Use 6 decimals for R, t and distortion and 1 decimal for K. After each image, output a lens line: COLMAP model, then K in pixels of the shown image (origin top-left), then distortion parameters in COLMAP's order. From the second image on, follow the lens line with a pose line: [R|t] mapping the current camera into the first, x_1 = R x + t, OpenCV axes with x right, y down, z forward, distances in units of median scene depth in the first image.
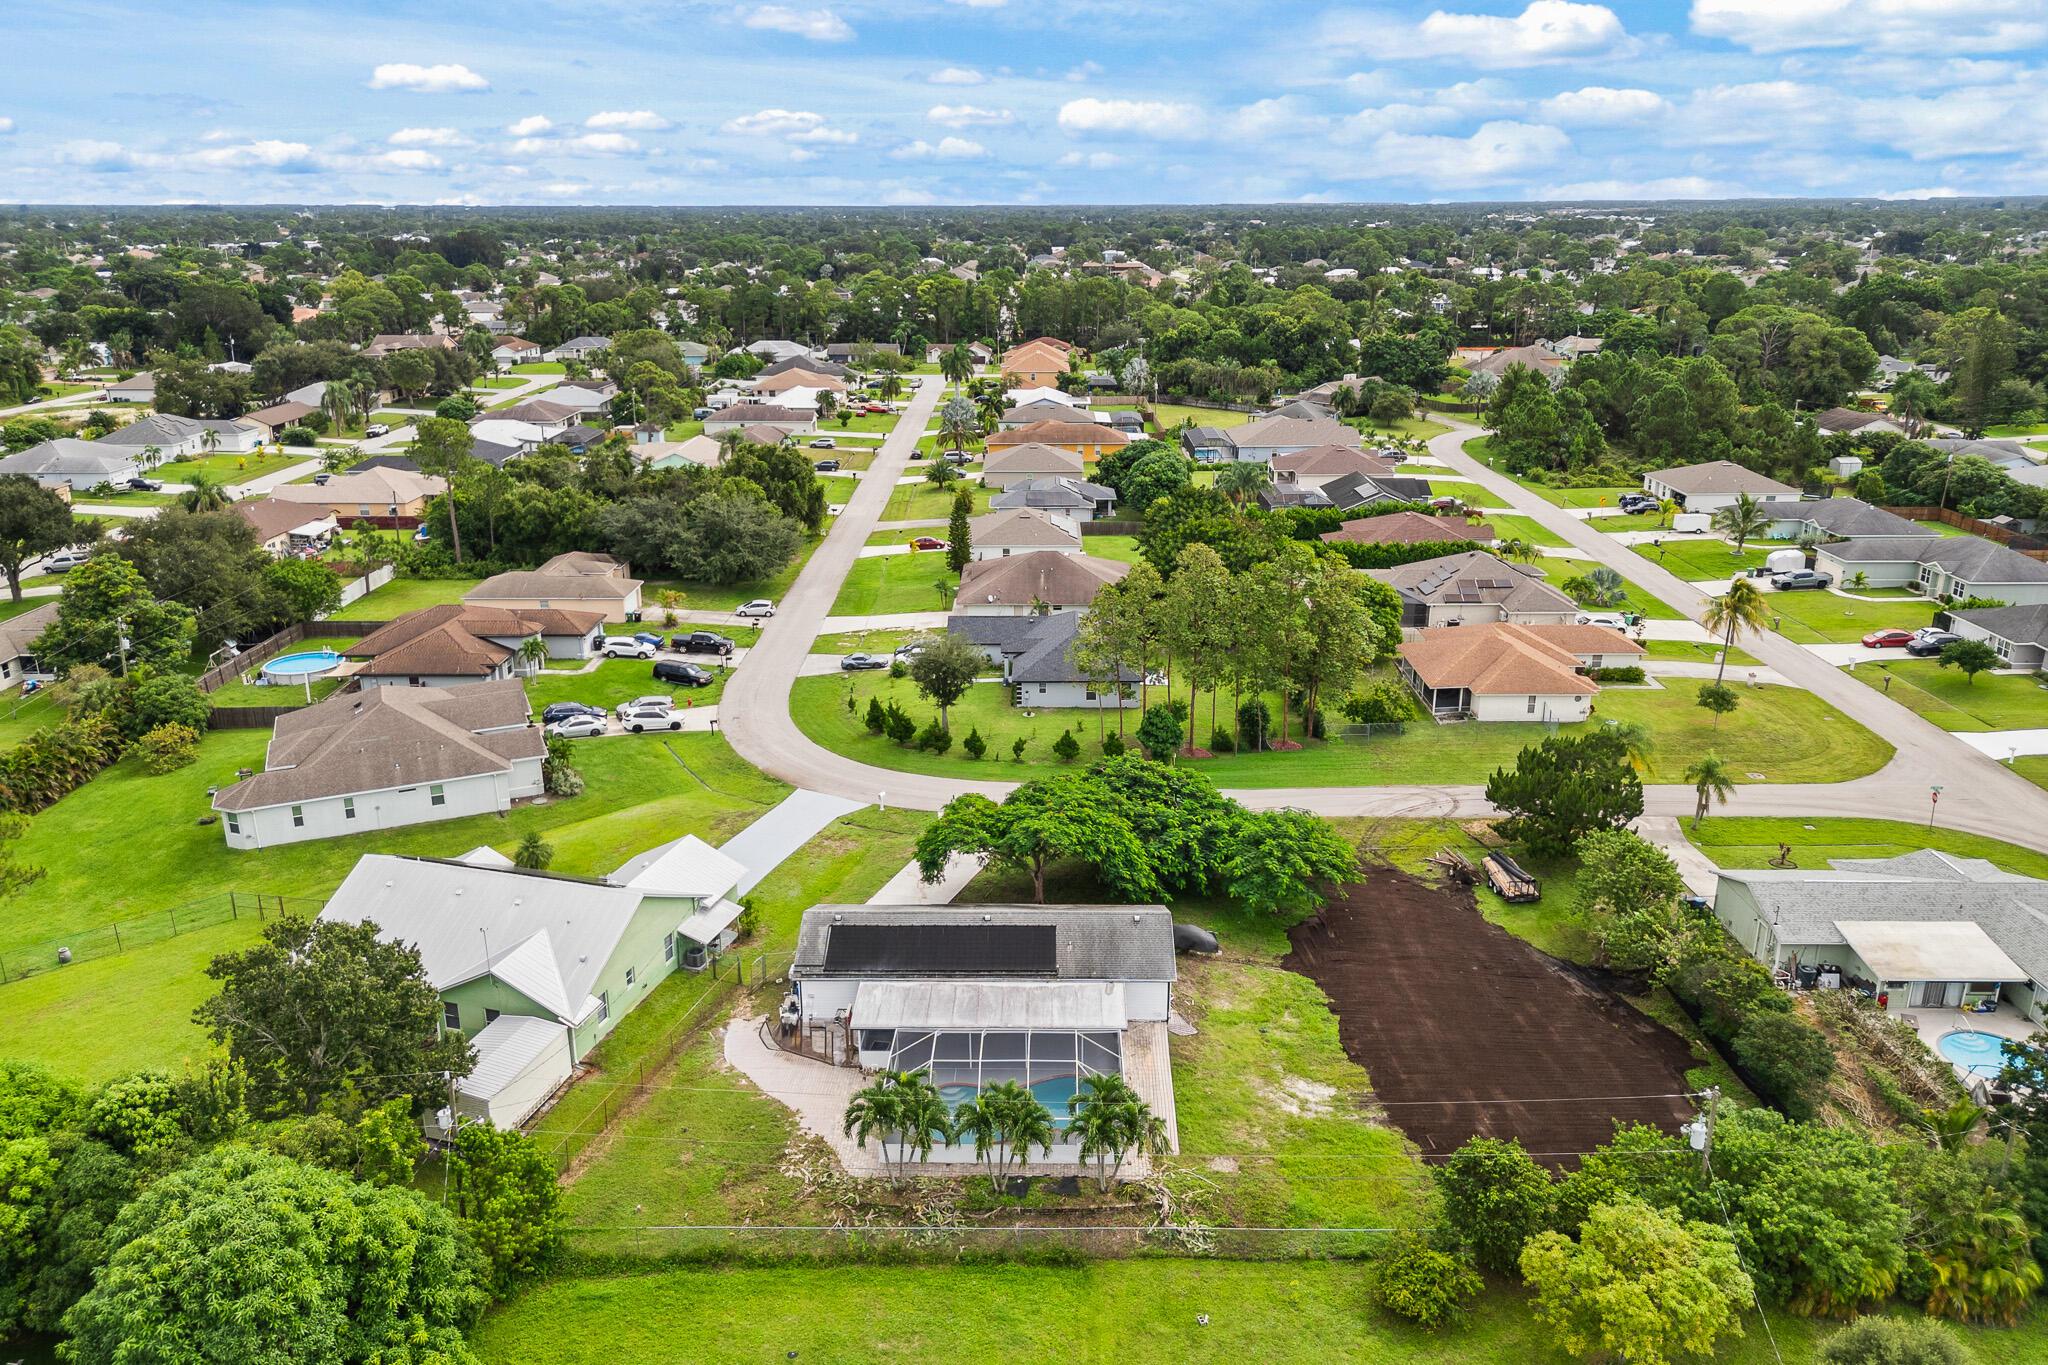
lens RADIAL K [[1448.2, 0, 1024.0], [0, 1448.2, 682.5], [0, 0, 1]] dist [0.061700, -0.002026]
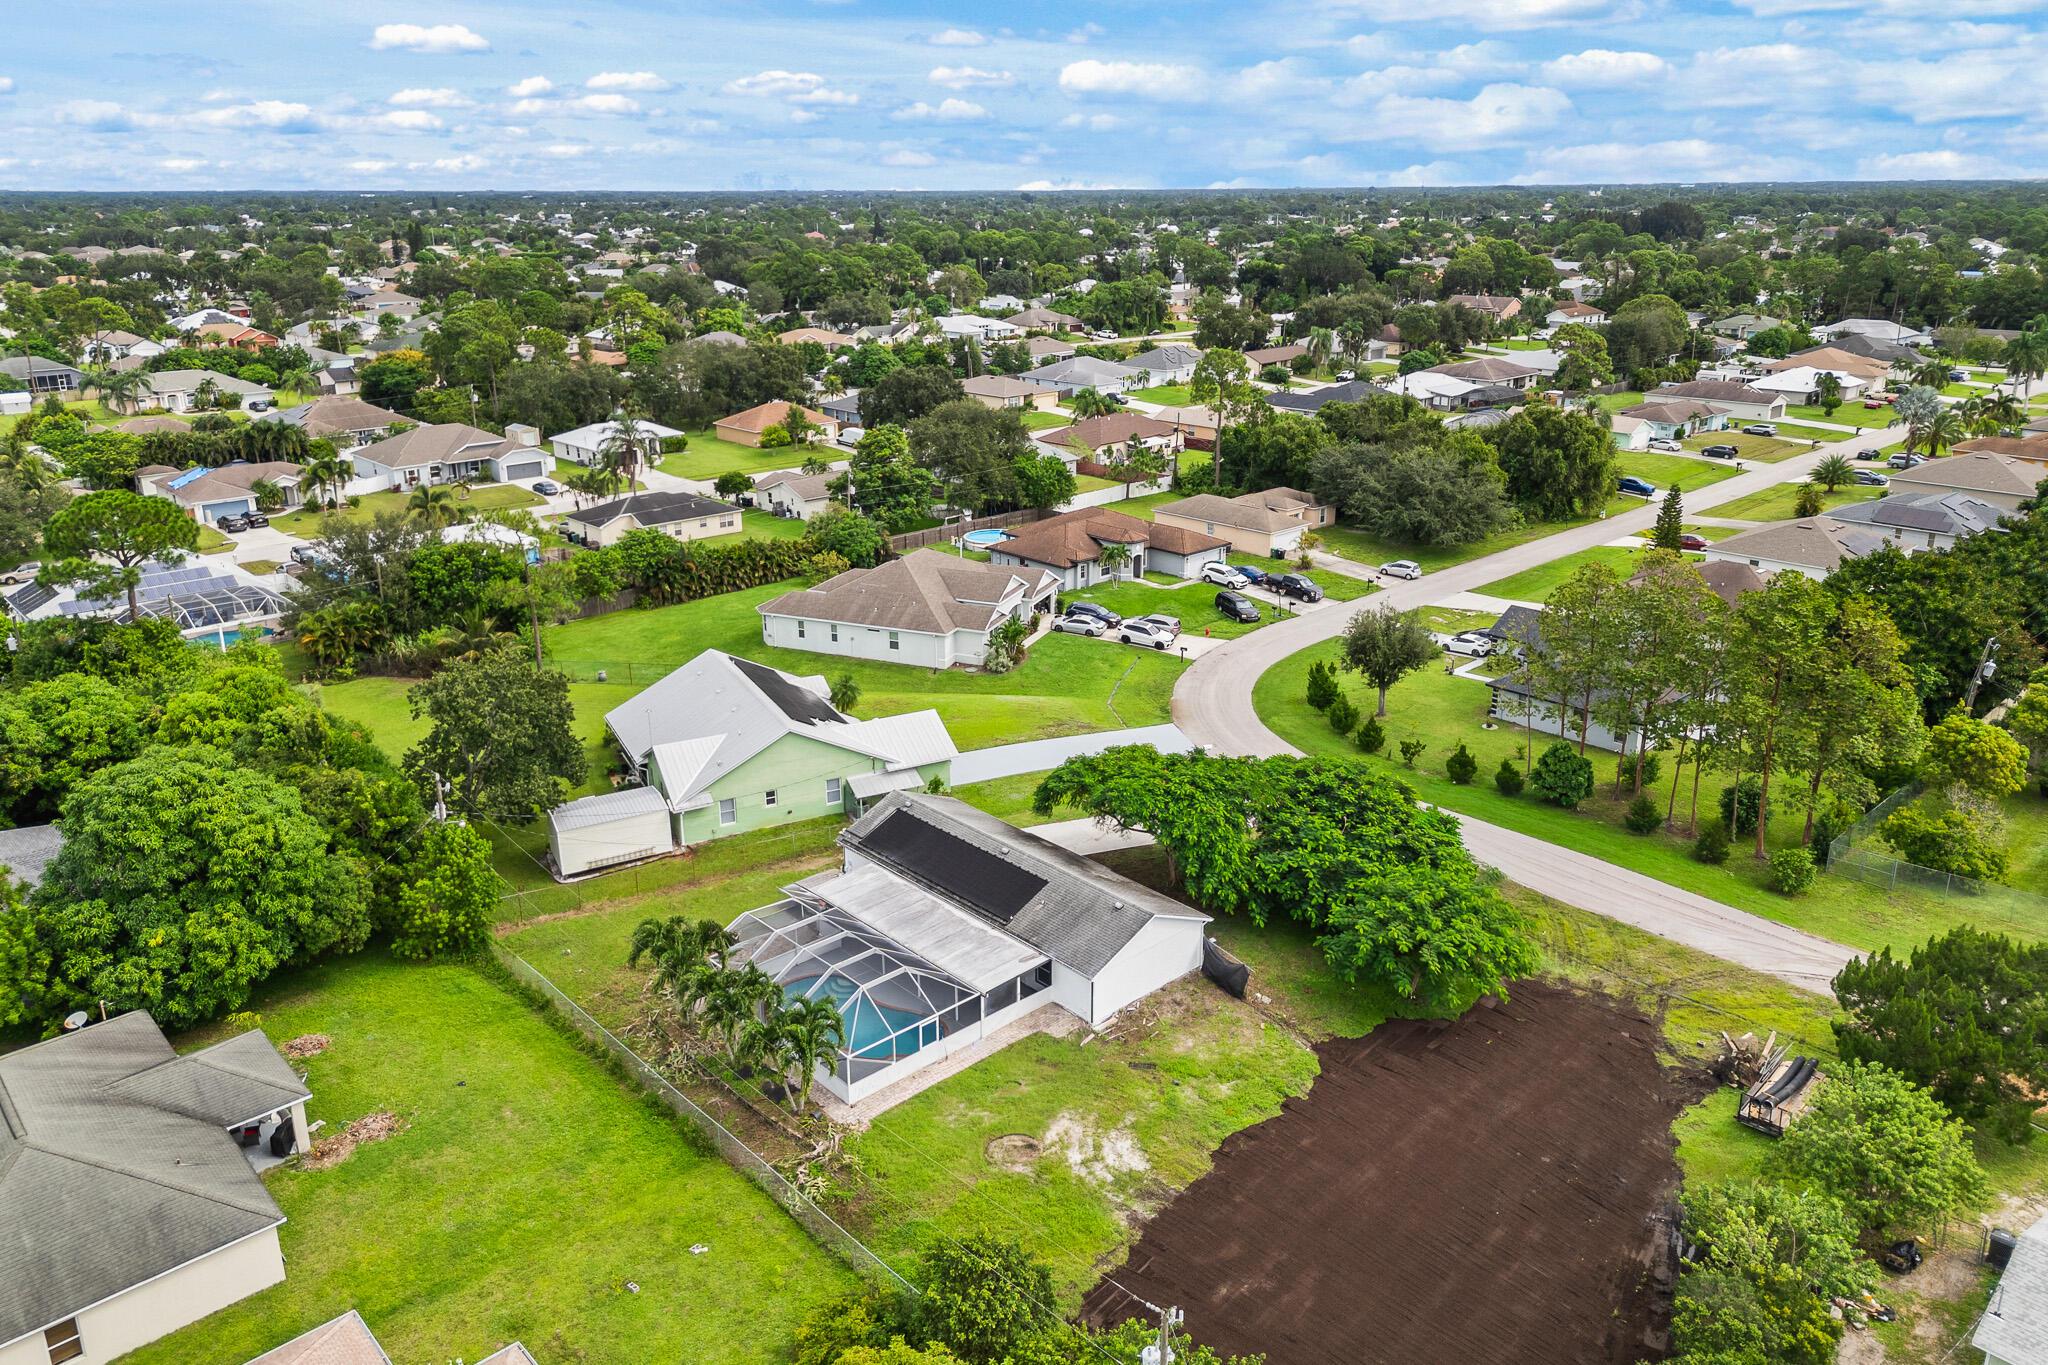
lens RADIAL K [[1448.2, 0, 1024.0], [0, 1448.2, 682.5], [0, 0, 1]] dist [0.061700, -0.002026]
pose [[0.690761, 0.236699, -0.683244, 0.476958], [-0.228390, 0.967953, 0.104430, -0.035568], [0.686067, 0.083910, 0.722683, 0.252817]]
